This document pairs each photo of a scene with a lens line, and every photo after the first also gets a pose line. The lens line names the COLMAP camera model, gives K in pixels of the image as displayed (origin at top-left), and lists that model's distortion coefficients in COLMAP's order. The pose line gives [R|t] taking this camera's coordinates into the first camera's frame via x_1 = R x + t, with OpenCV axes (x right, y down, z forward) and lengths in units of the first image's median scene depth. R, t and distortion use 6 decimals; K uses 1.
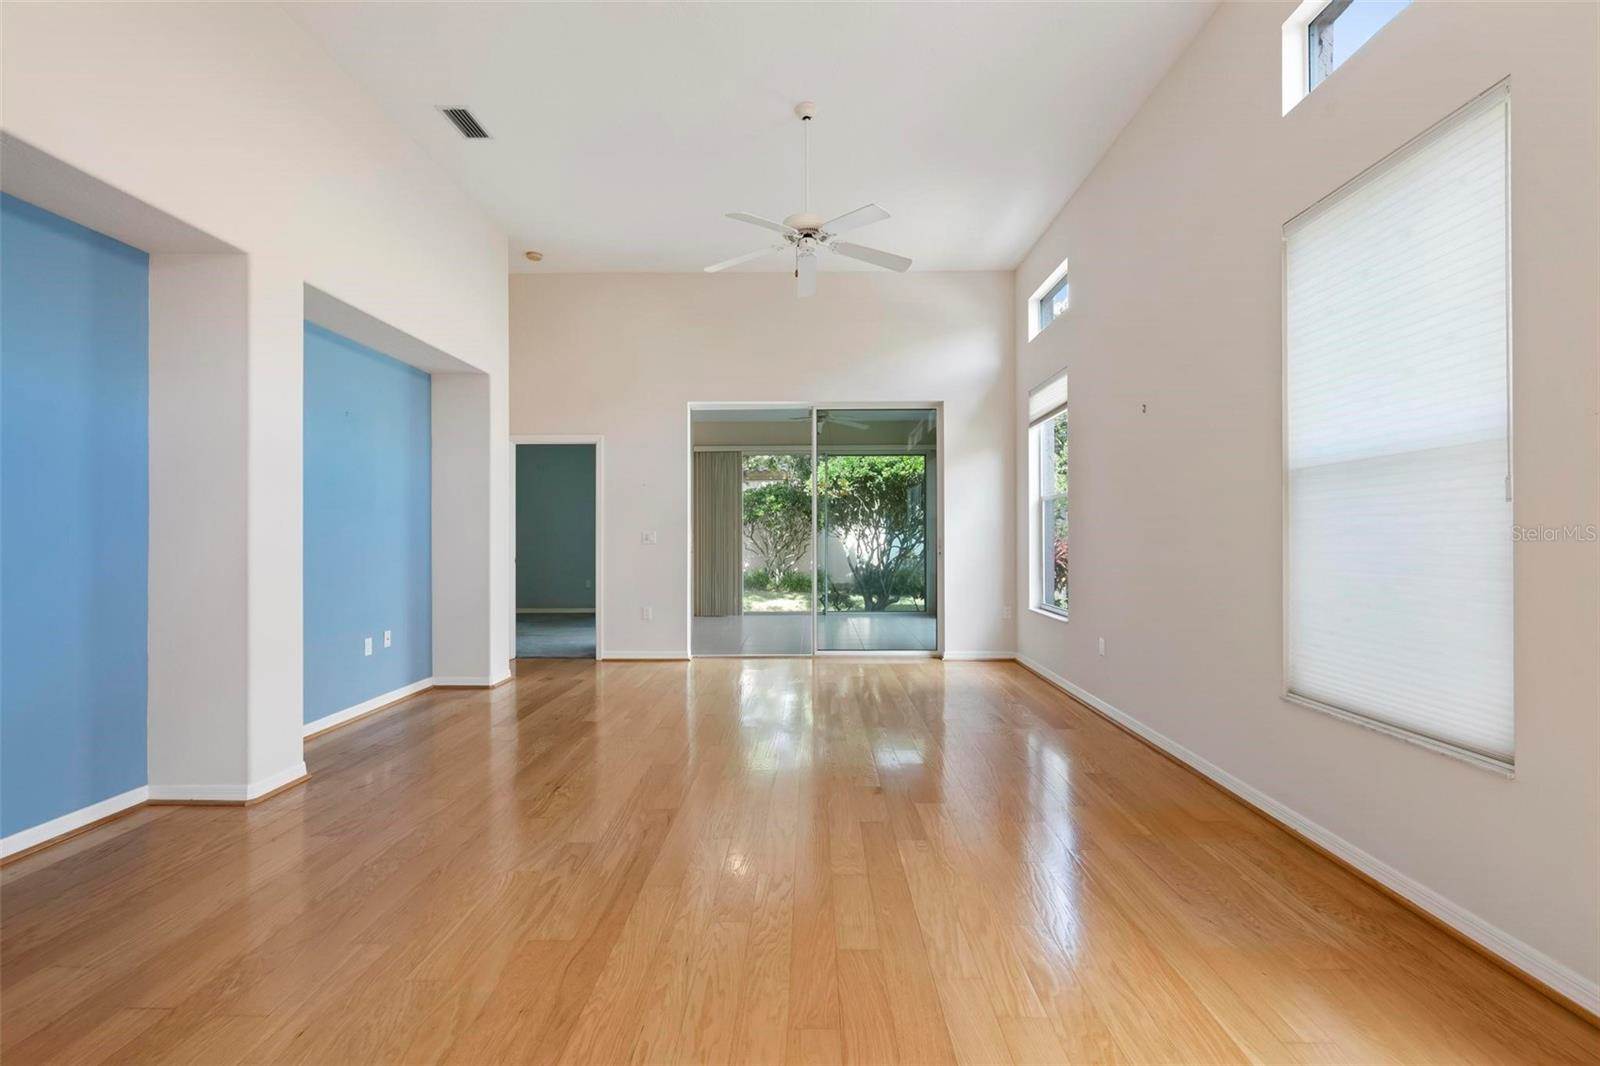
lens RADIAL K [[686.9, 0, 801.2], [0, 686.9, 531.8], [0, 0, 1]] dist [-0.000081, -0.000244]
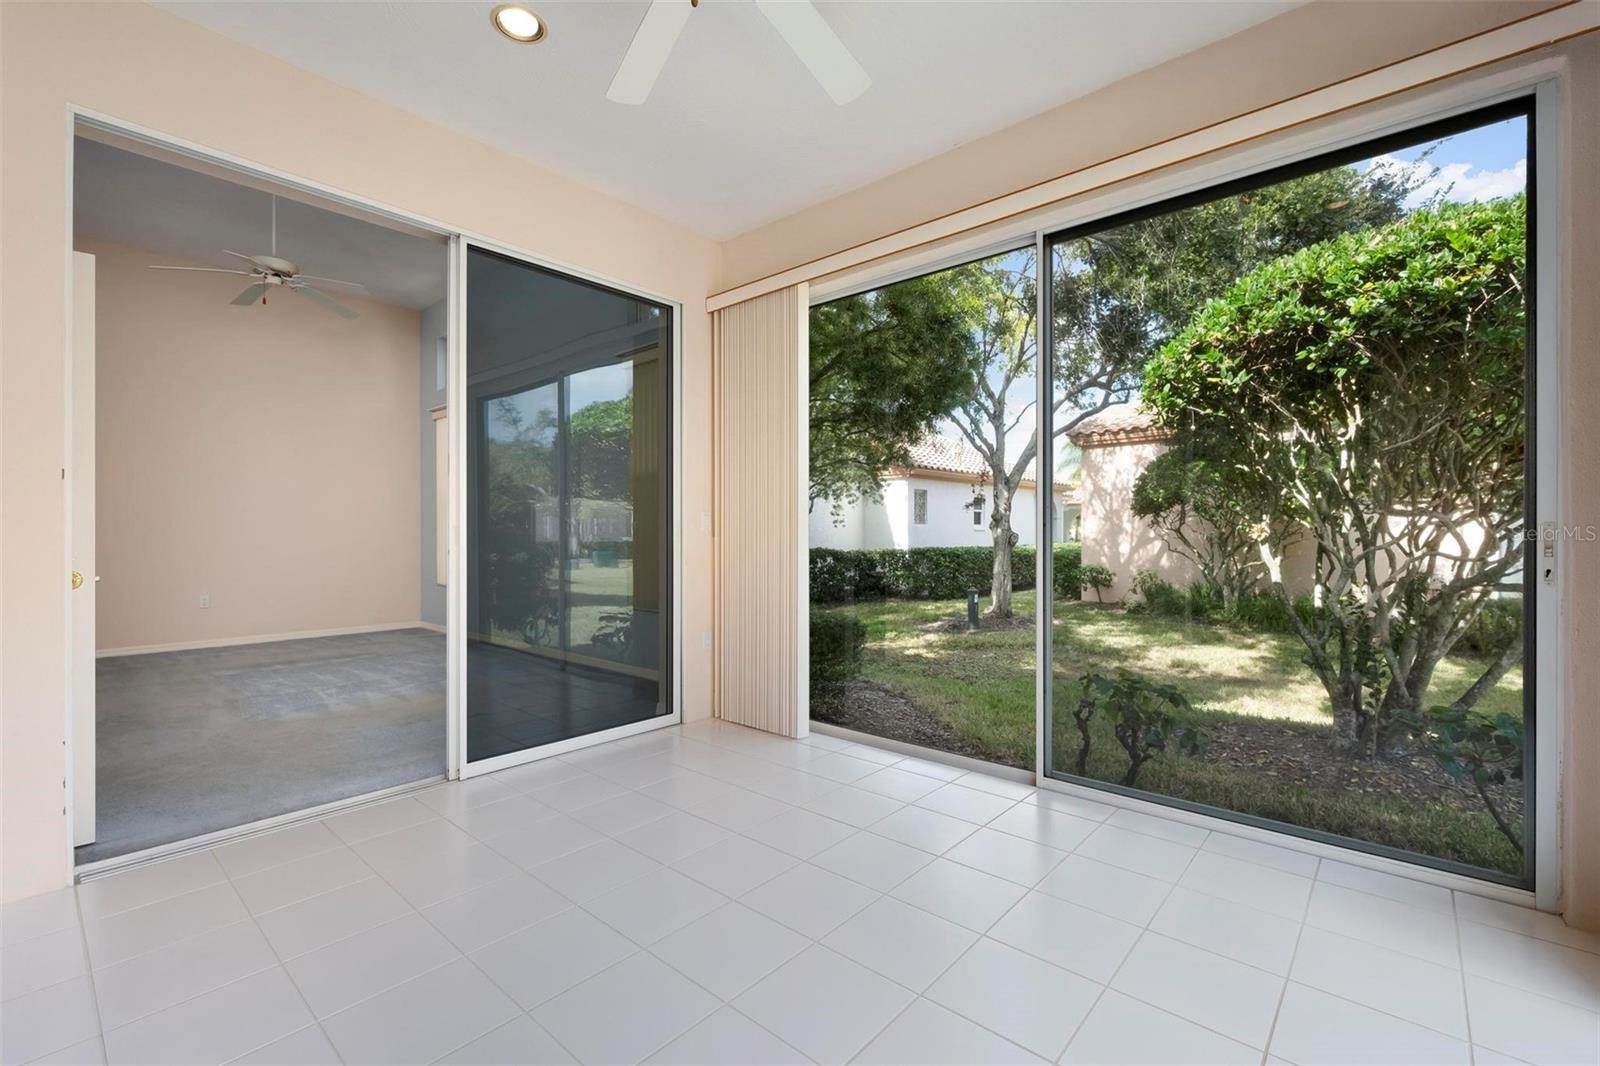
lens RADIAL K [[695.8, 0, 806.1], [0, 695.8, 532.9], [0, 0, 1]] dist [-0.000262, 0.000169]
pose [[0.762668, 0.000372, -0.646790, 0.254800], [0.003288, 0.999985, 0.004451, 0.020024], [0.646782, -0.005521, 0.762655, 1.192163]]
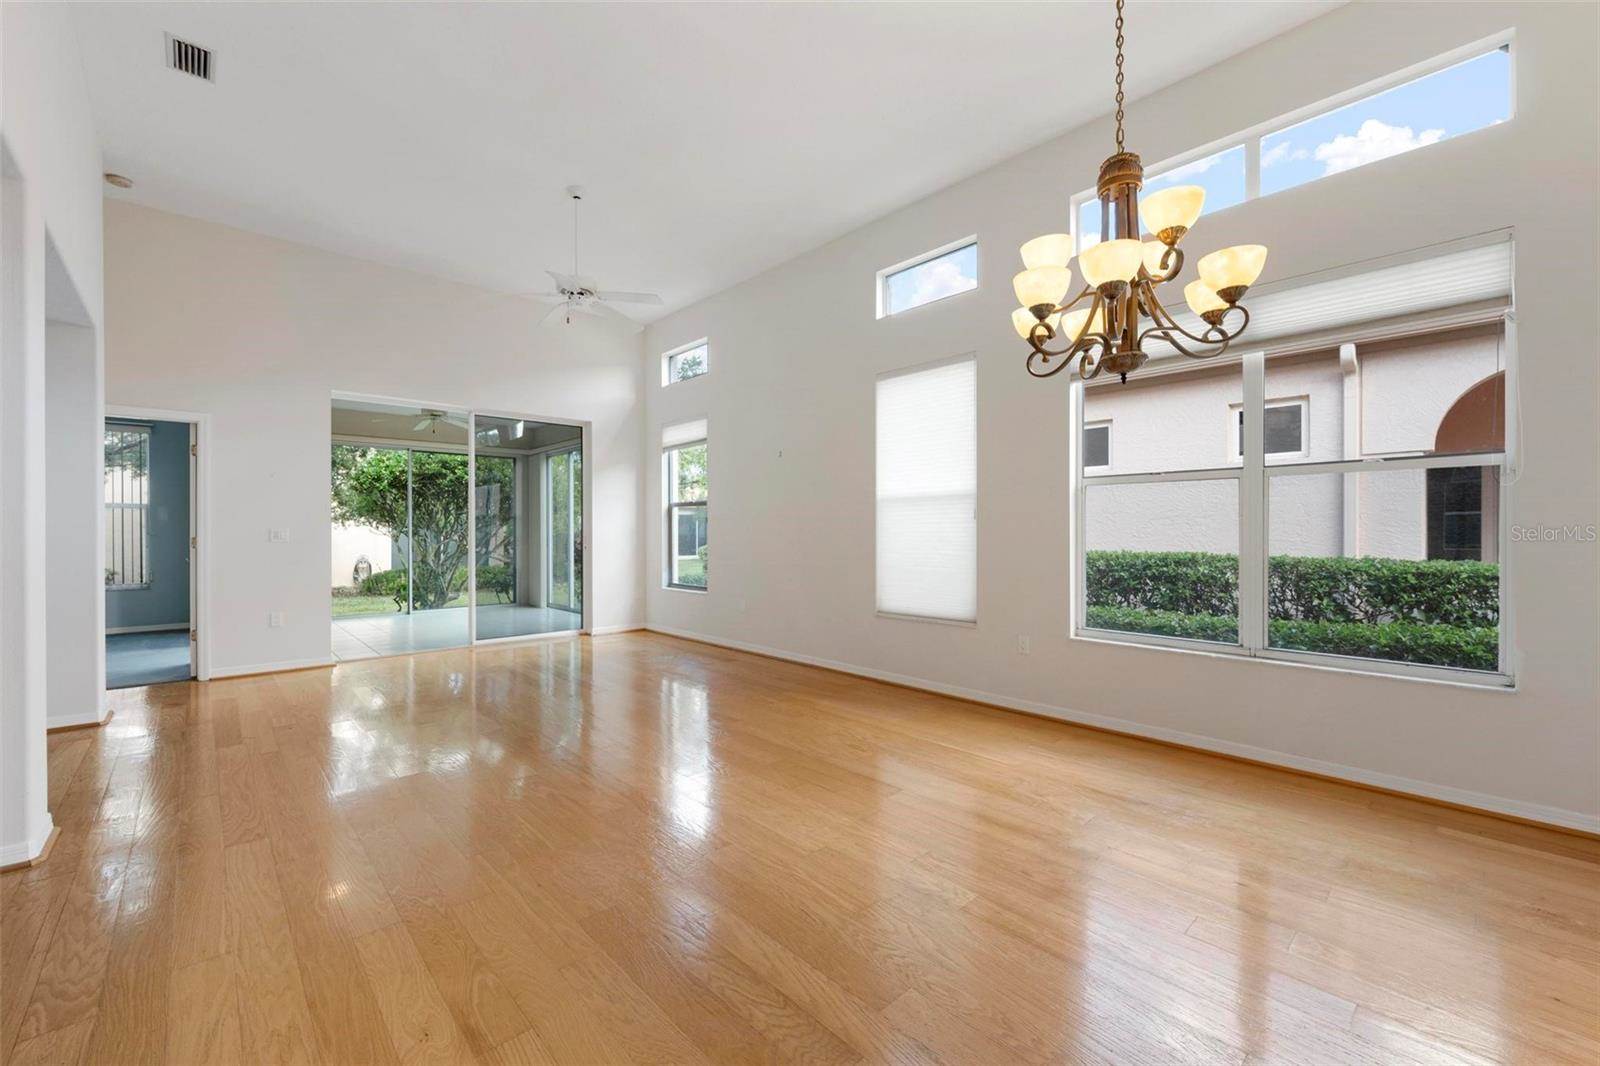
lens RADIAL K [[647.6, 0, 805.7], [0, 647.6, 531.4], [0, 0, 1]] dist [-0.000793, -0.000016]
pose [[0.715137, 0.002260, 0.698980, -0.346104], [-0.004274, 0.999990, 0.001139, -0.000074], [-0.698971, -0.003802, 0.715140, -0.090149]]
